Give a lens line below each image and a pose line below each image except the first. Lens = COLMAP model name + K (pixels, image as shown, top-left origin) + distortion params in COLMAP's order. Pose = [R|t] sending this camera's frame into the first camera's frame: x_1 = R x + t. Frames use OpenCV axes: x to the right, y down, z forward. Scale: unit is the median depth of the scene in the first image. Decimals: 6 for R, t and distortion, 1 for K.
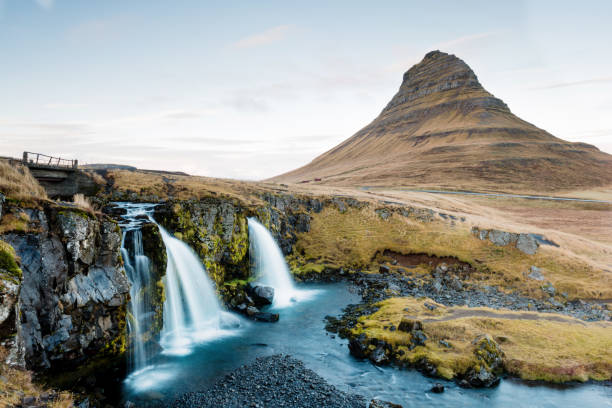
lens RADIAL K [[409.1, 0, 303.3], [0, 409.1, 204.1], [0, 0, 1]] dist [-0.001747, 0.000662]
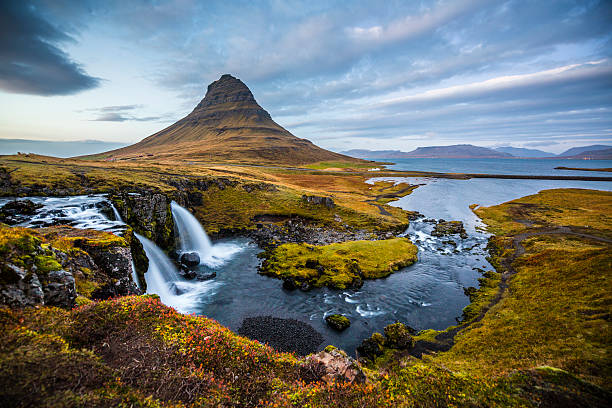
lens RADIAL K [[247.5, 0, 300.4], [0, 247.5, 199.4], [0, 0, 1]] dist [-0.019966, -0.001604]
pose [[0.820053, -0.078927, 0.566819, -0.231244], [0.011065, 0.992446, 0.122185, -0.062333], [-0.572181, -0.093926, 0.814731, 0.150123]]
